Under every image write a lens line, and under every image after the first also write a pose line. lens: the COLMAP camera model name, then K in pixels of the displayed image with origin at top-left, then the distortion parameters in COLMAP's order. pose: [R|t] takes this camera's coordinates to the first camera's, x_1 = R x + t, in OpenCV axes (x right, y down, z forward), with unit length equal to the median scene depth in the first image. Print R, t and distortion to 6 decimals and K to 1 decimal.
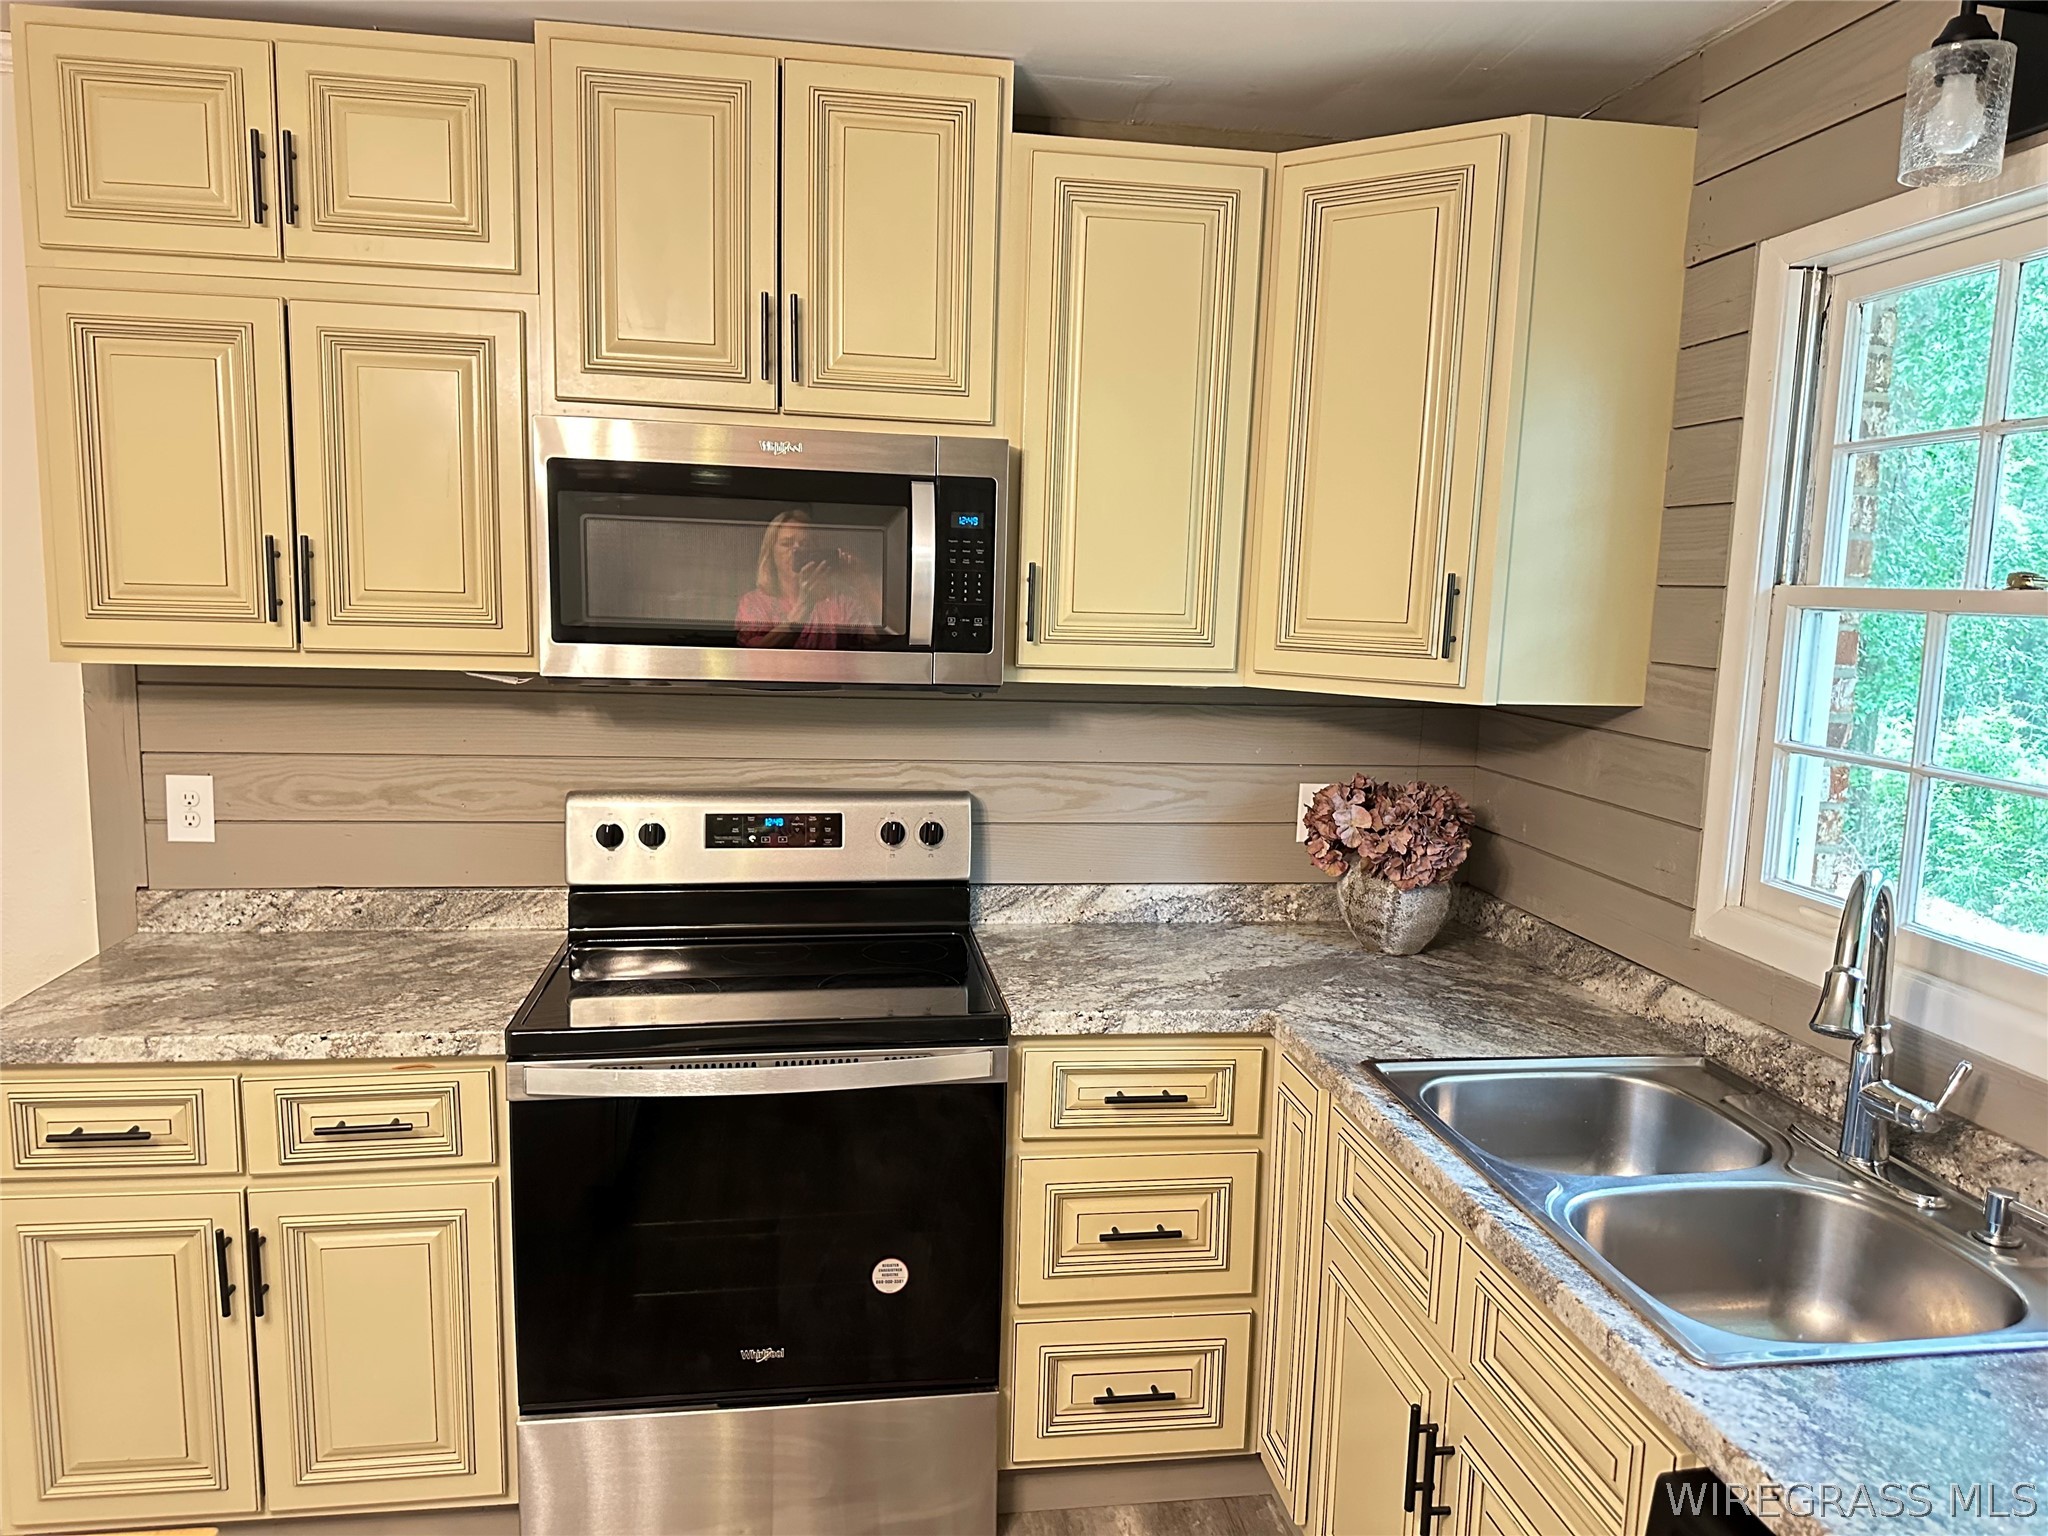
lens RADIAL K [[1468.9, 0, 1022.9], [0, 1468.9, 784.7], [0, 0, 1]] dist [0.064407, -0.067606]
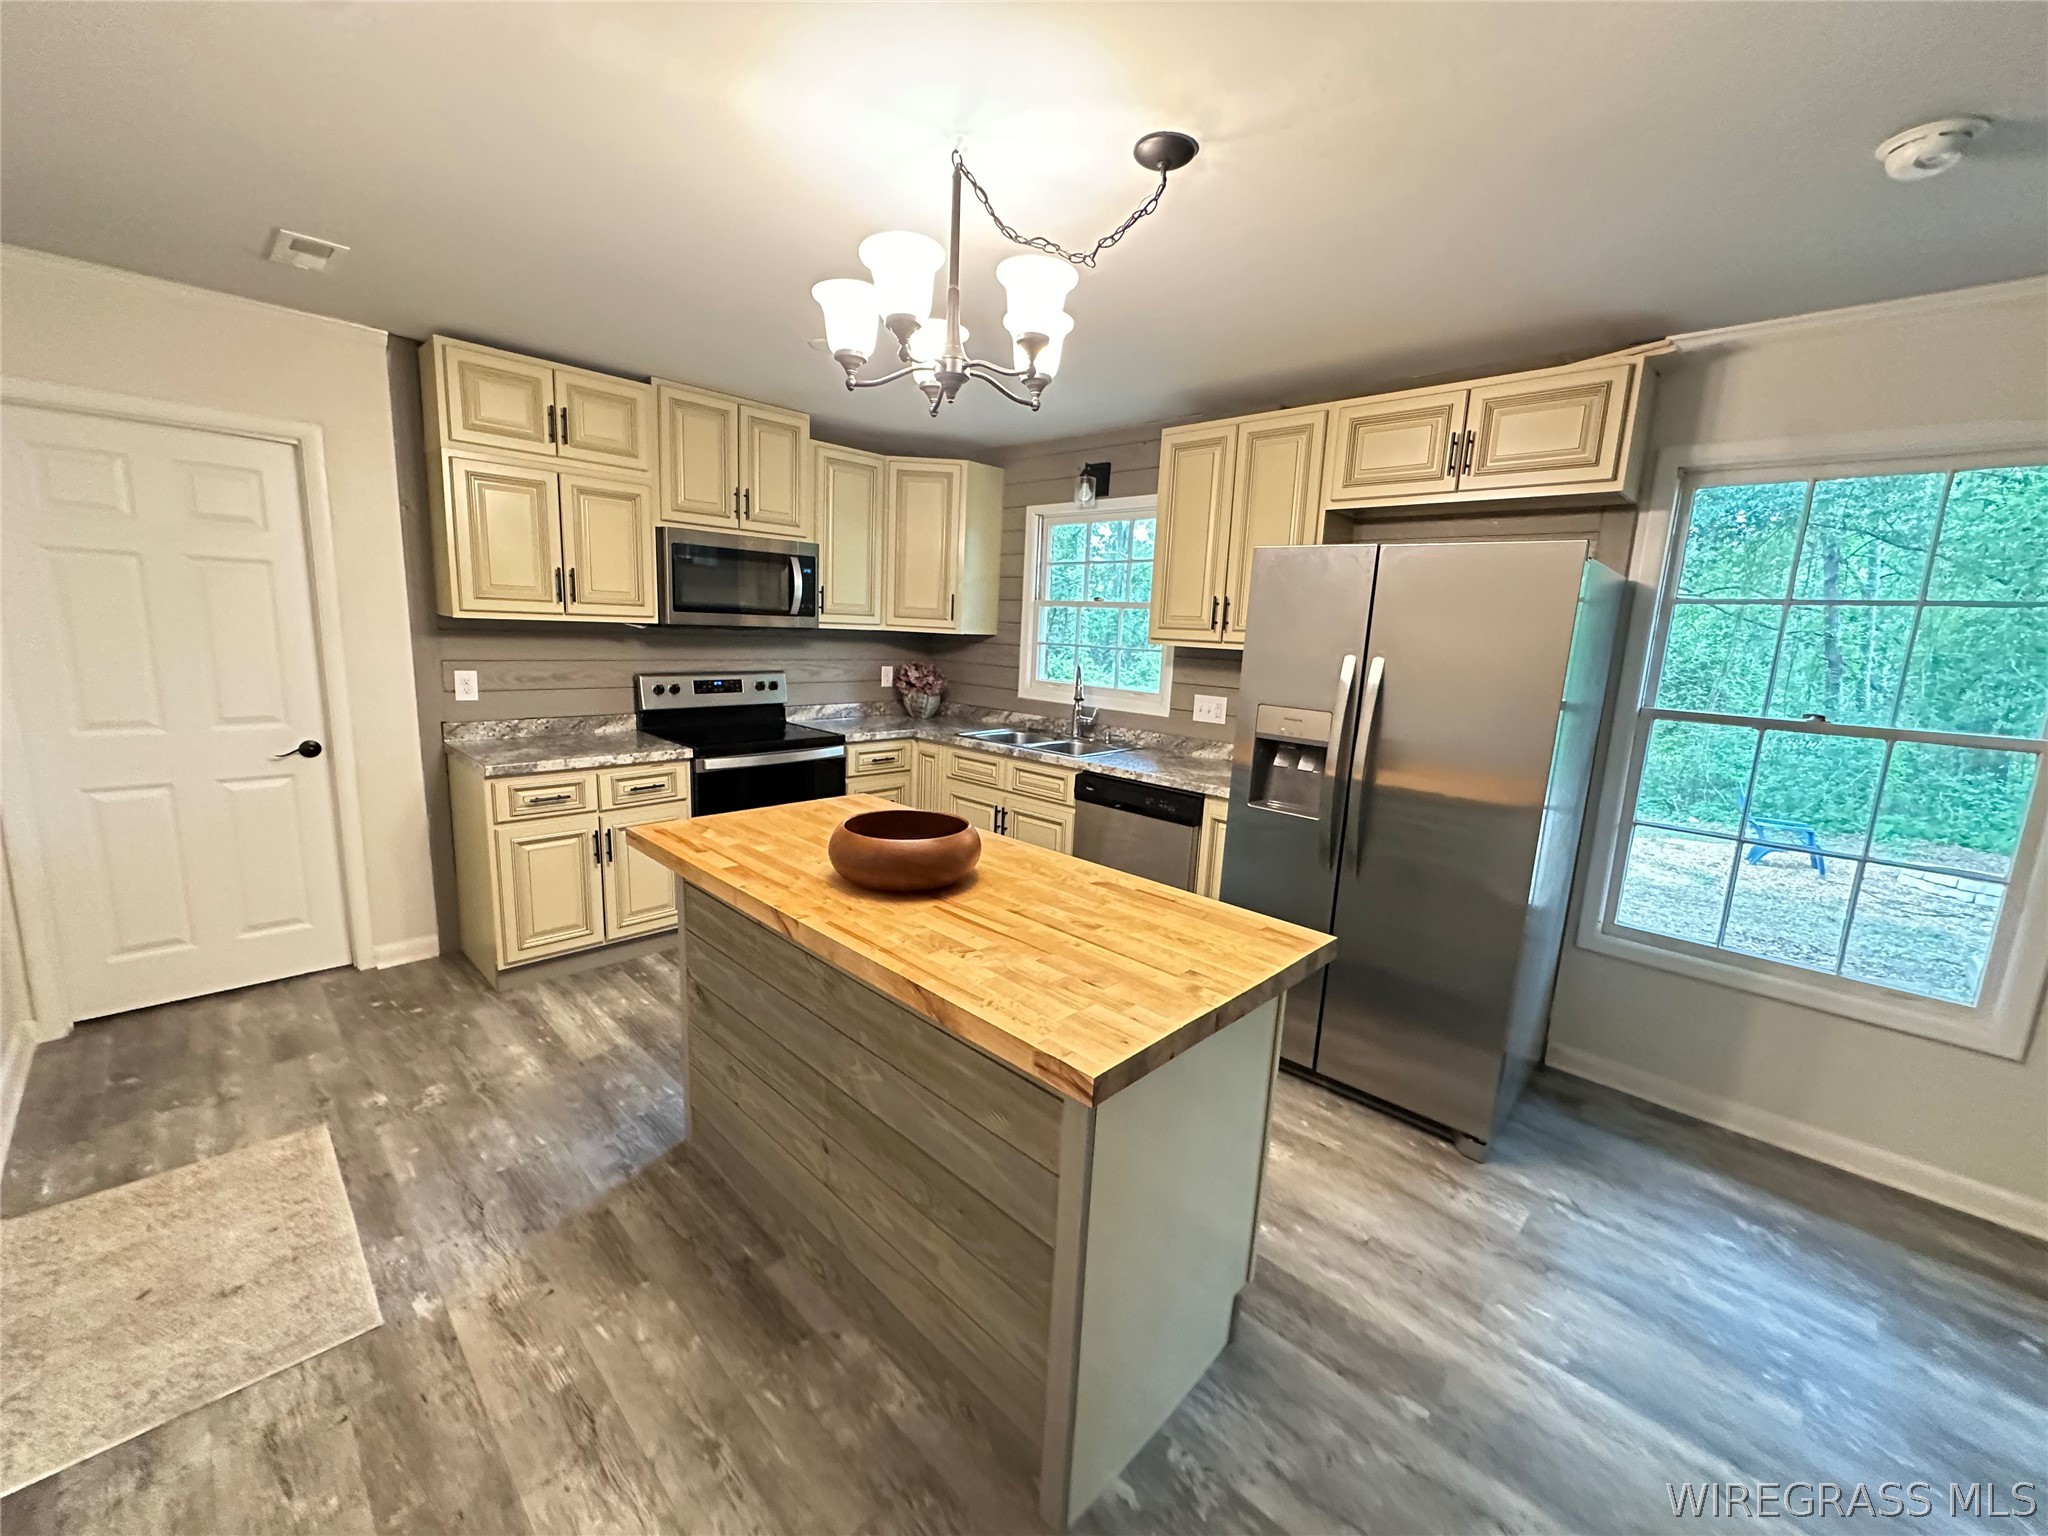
lens RADIAL K [[823.2, 0, 1026.3], [0, 823.2, 772.8], [0, 0, 1]] dist [-0.004115, 0.001408]
pose [[0.786942, -0.105128, 0.608005, -0.738204], [0.066013, 0.994068, 0.086440, 0.107095], [-0.613486, -0.027887, 0.789213, -0.573247]]
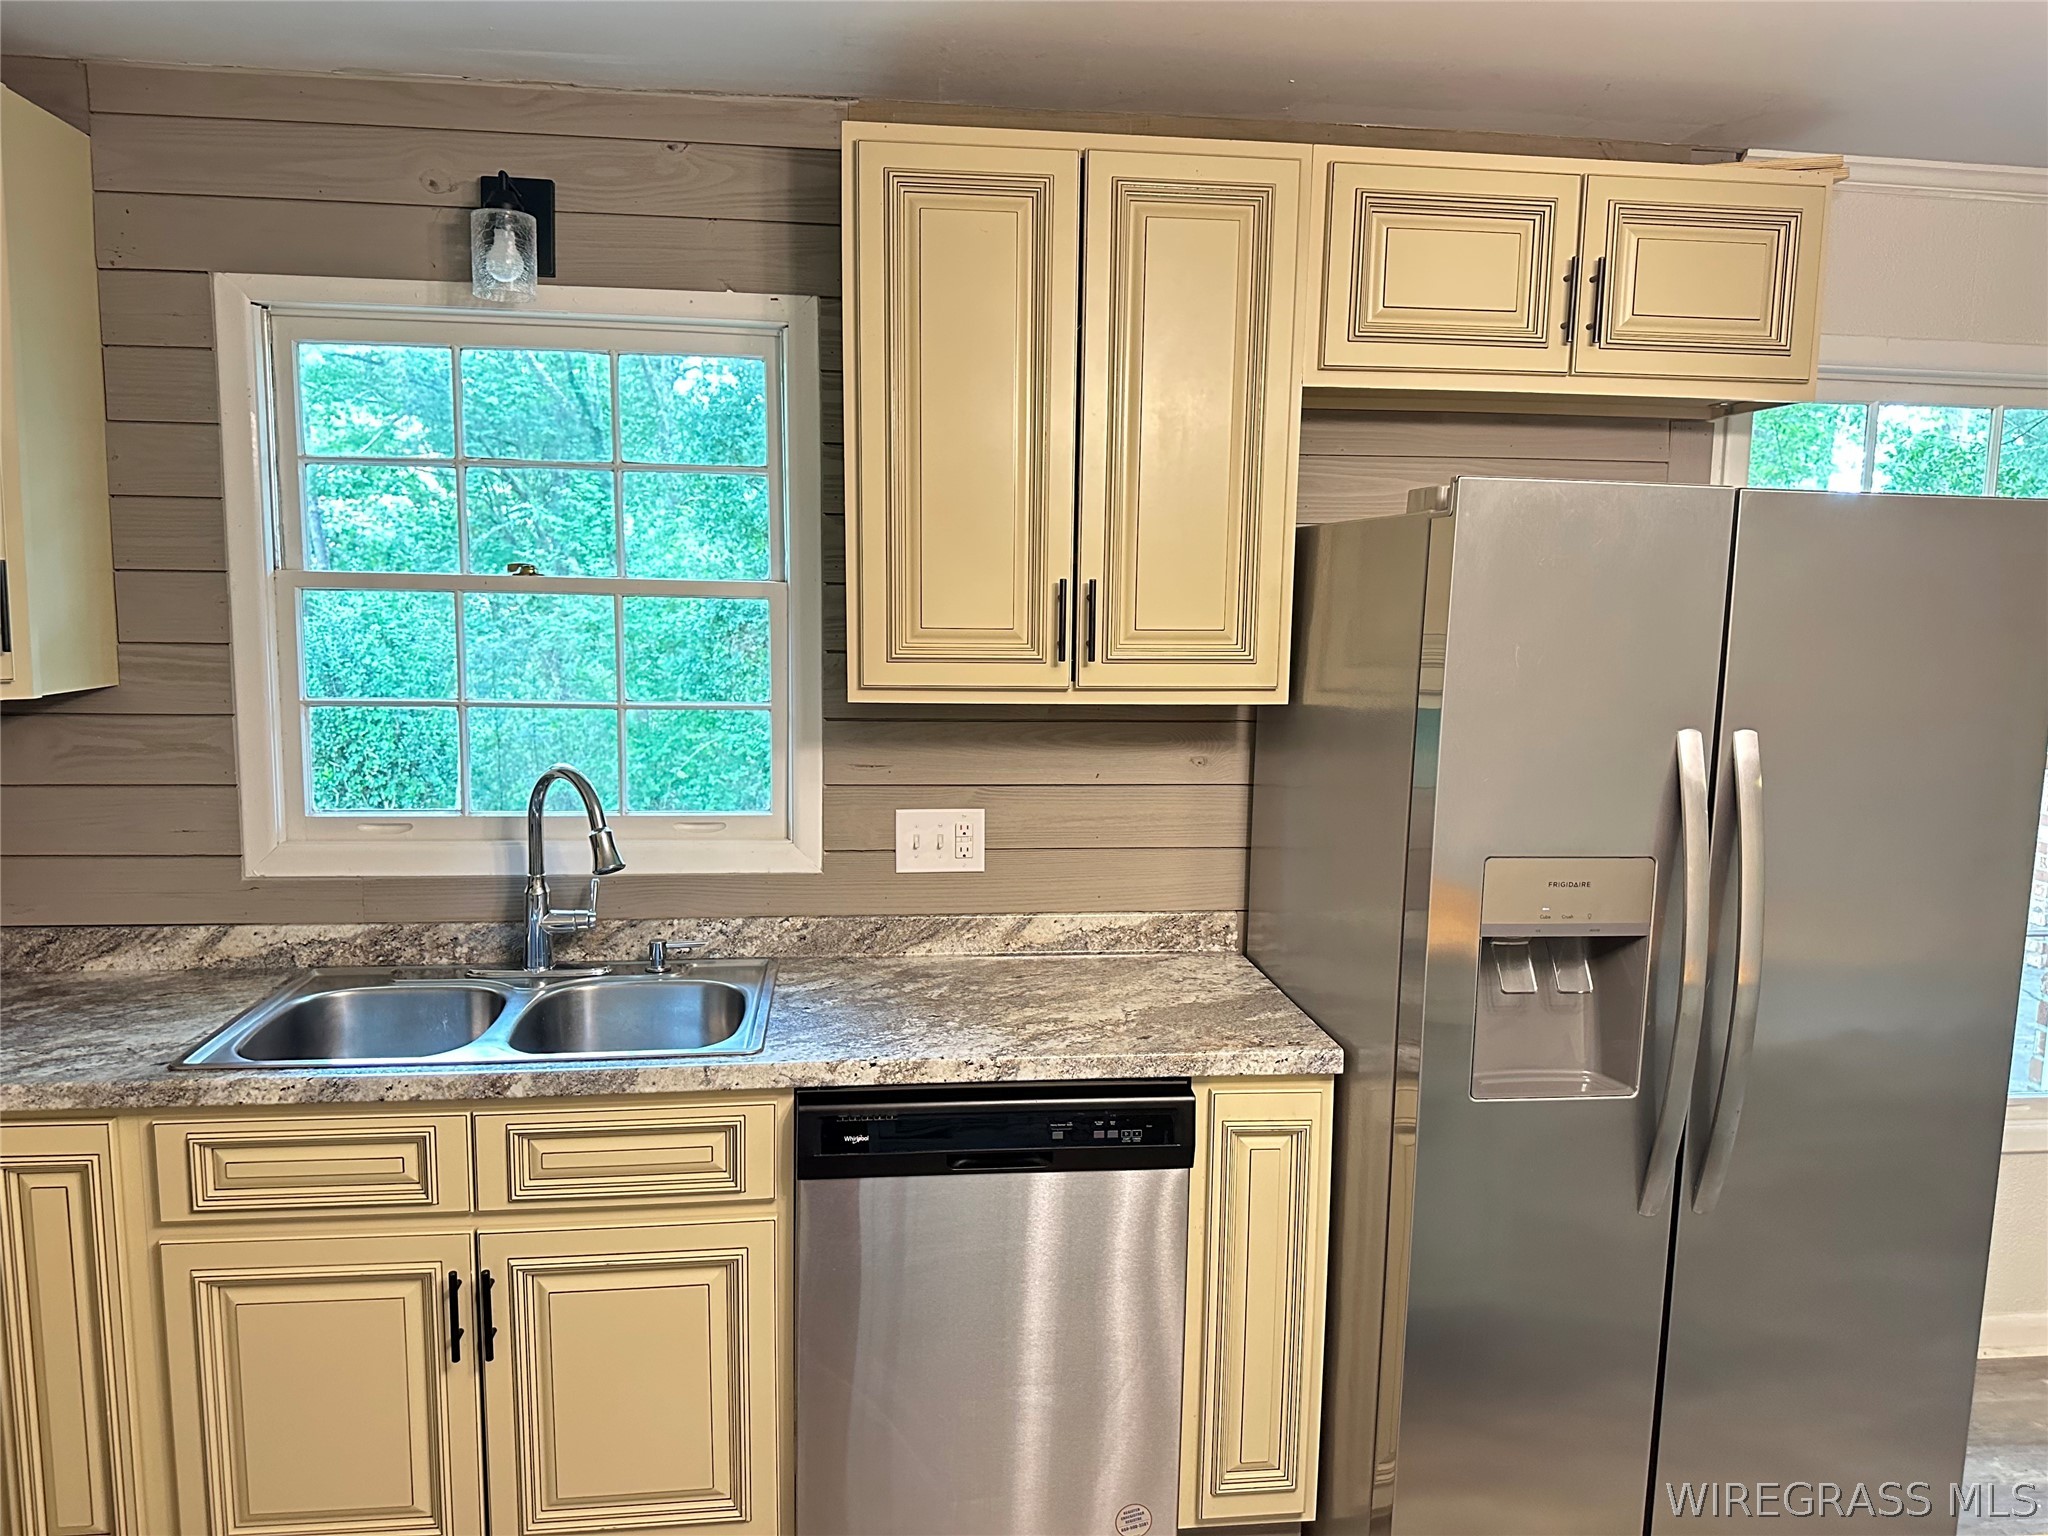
lens RADIAL K [[1468.9, 0, 1038.9], [0, 1468.9, 780.9], [0, 0, 1]] dist [0.064407, -0.067606]
pose [[0.023703, -0.162752, 0.986382, -0.618575], [0.124776, 0.979426, 0.158606, -0.073045], [-0.991902, 0.119318, 0.043523, 0.323637]]
